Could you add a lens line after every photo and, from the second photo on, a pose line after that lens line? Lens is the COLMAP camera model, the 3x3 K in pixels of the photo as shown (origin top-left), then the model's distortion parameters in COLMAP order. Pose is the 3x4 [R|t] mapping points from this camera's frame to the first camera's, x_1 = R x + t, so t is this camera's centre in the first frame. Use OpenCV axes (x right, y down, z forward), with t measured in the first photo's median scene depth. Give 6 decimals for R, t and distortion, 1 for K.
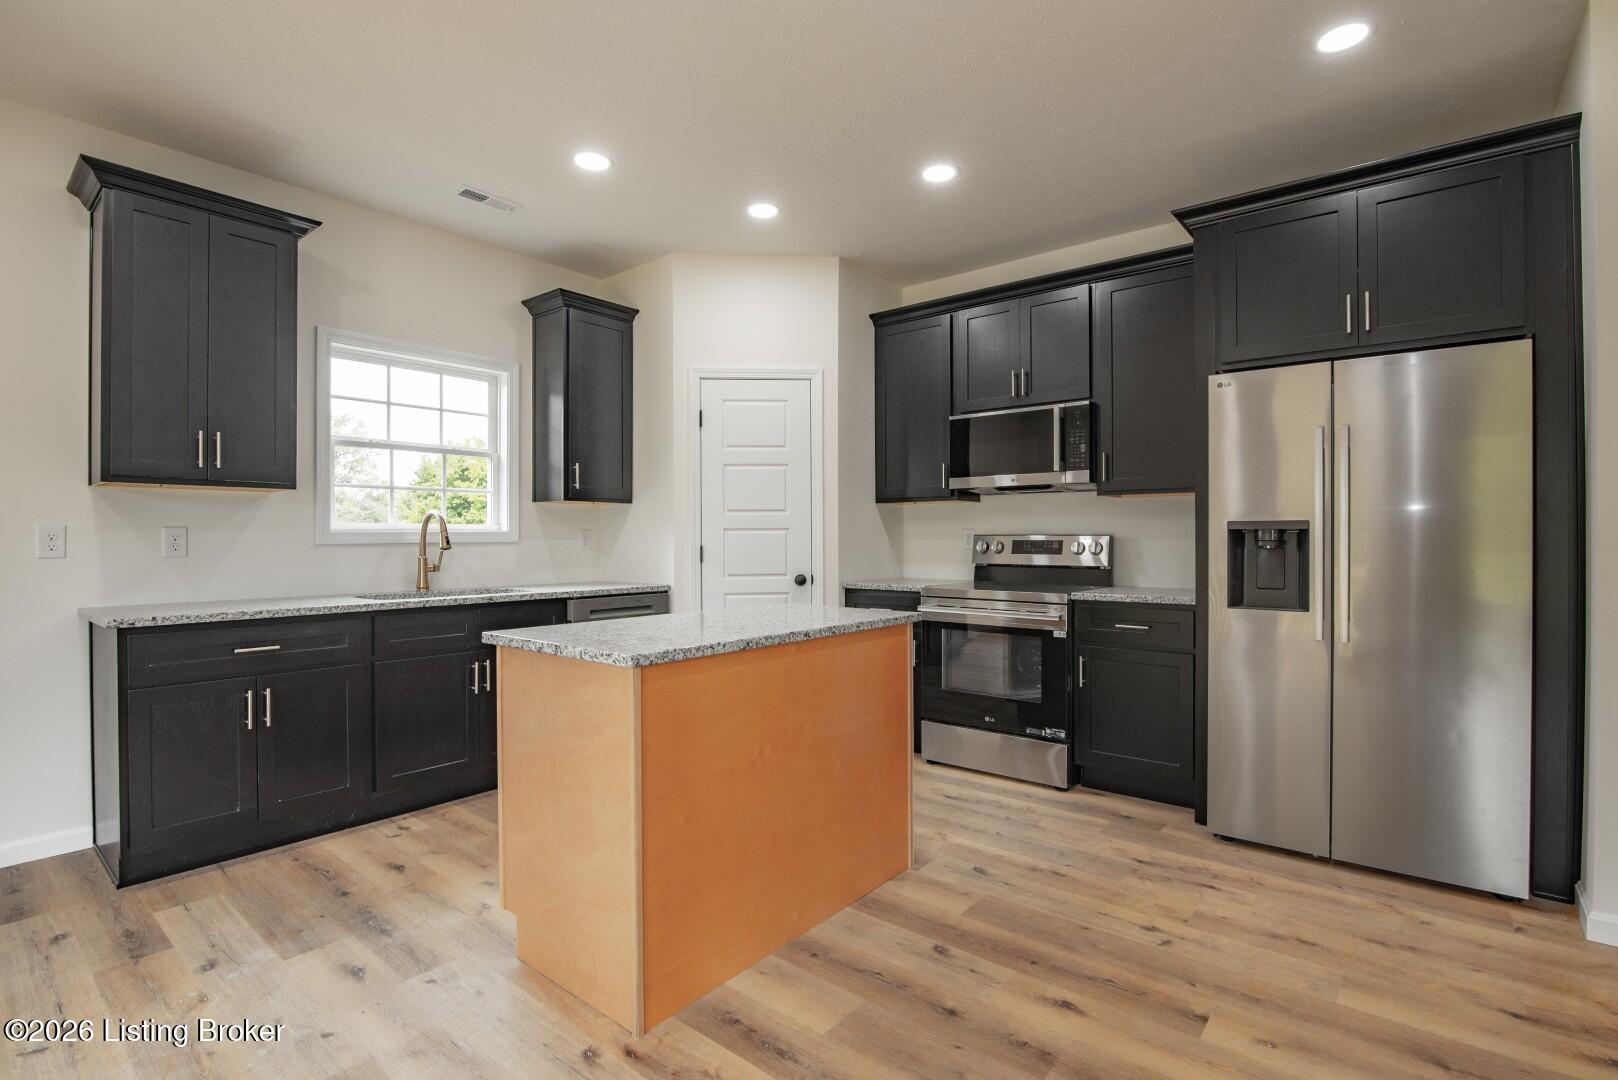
lens RADIAL K [[753.8, 0, 798.5], [0, 753.8, 538.5], [0, 0, 1]] dist [-0.017474, 0.000643]
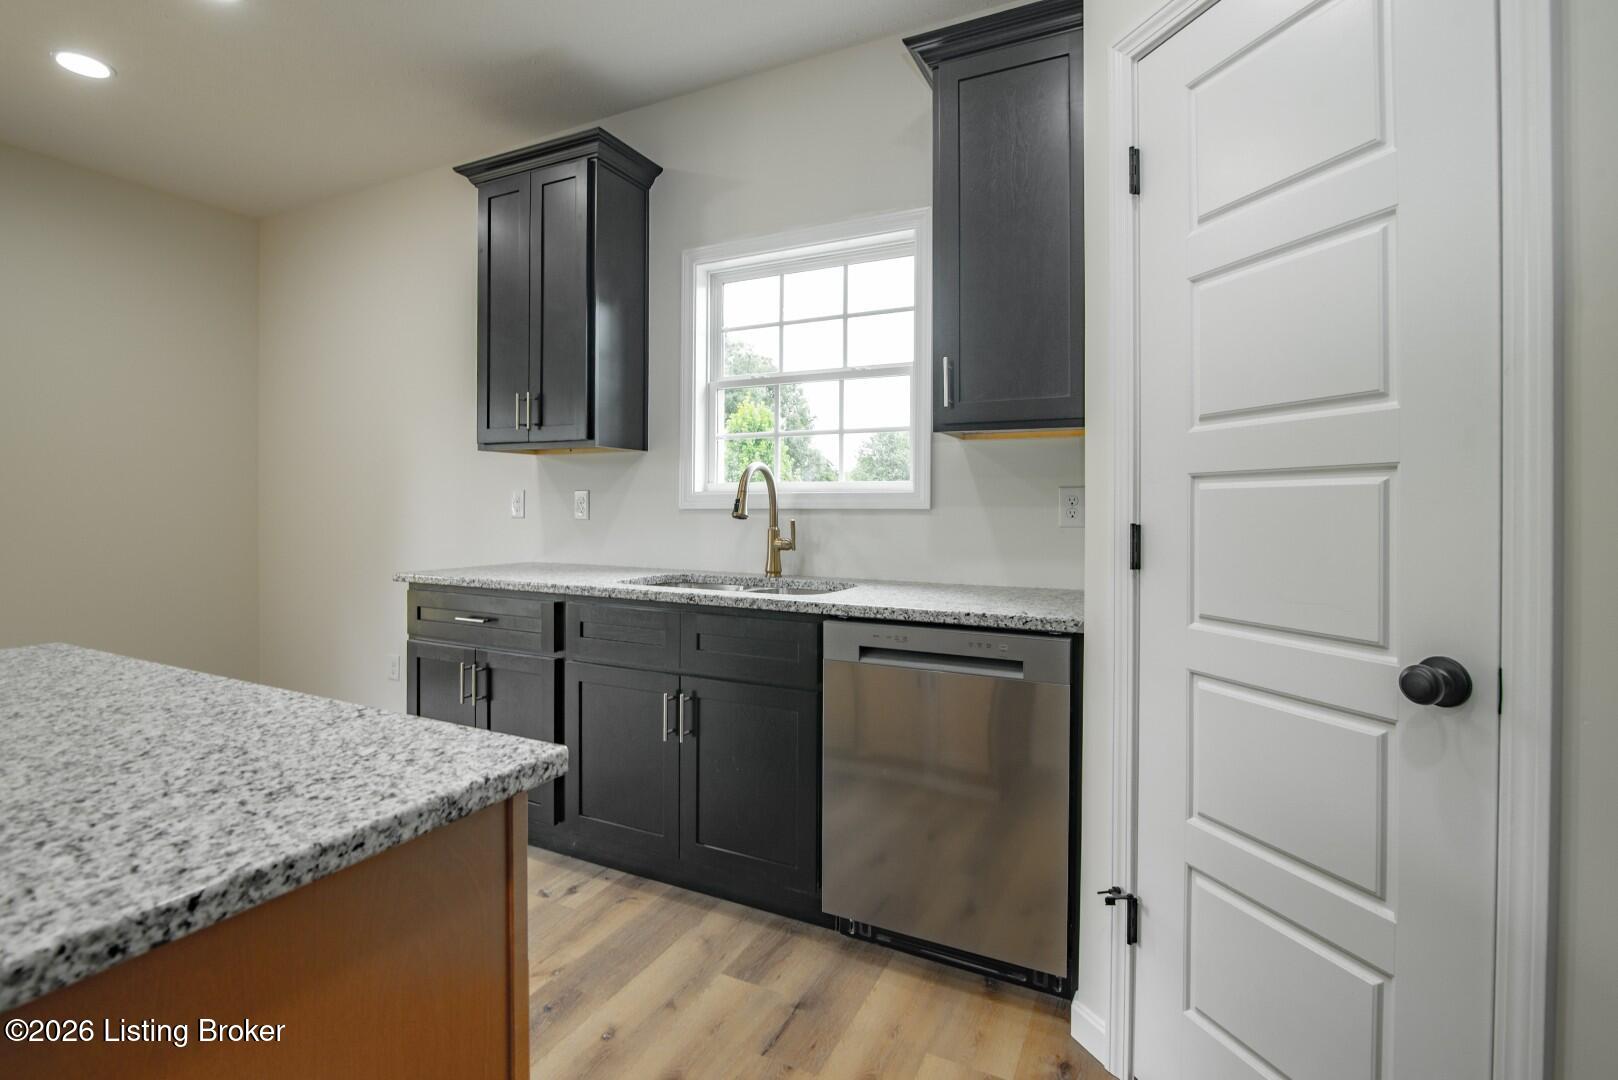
lens RADIAL K [[758.7, 0, 793.5], [0, 758.7, 505.8], [0, 0, 1]] dist [-0.000108, 0.000234]
pose [[0.229097, 0.003708, -0.973397, 0.224046], [-0.004109, 0.999988, 0.002842, 0.000723], [0.973395, 0.003349, 0.229109, 0.902861]]
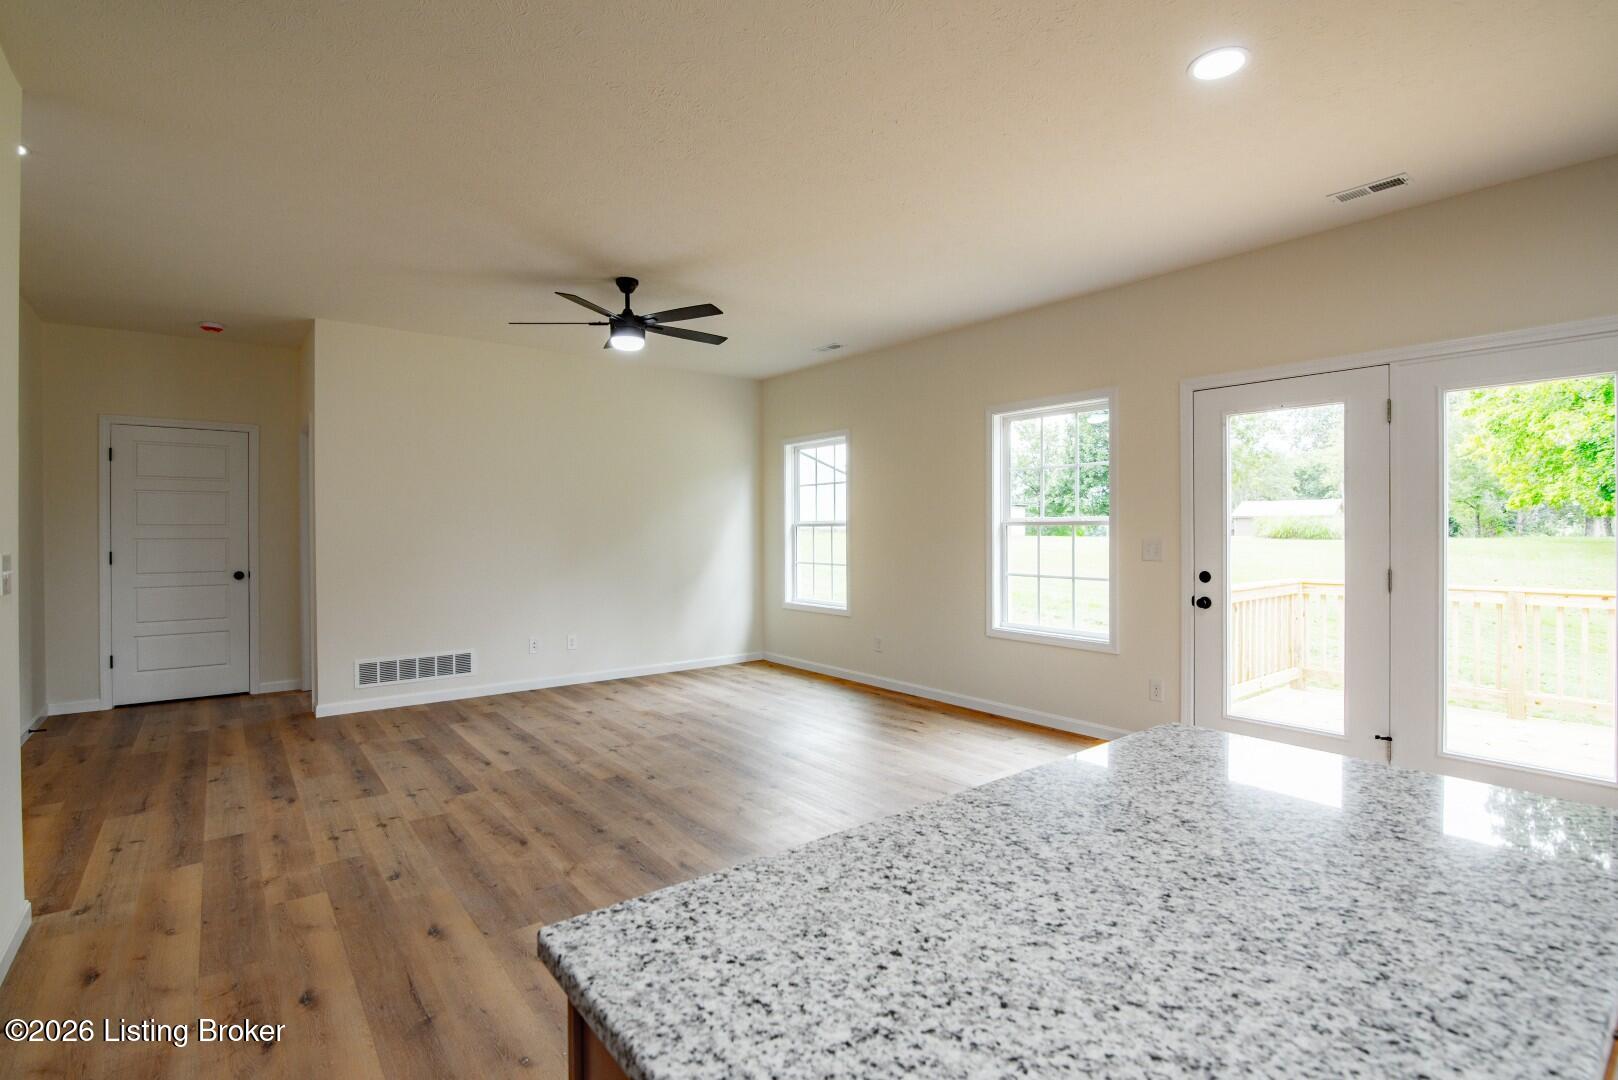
lens RADIAL K [[762.0, 0, 817.5], [0, 762.0, 533.7], [0, 0, 1]] dist [-0.018097, 0.000773]
pose [[-0.981003, 0.004171, 0.193948, 0.007203], [0.005729, 0.999956, 0.007474, -0.036288], [-0.193908, 0.008443, -0.980983, 0.954510]]
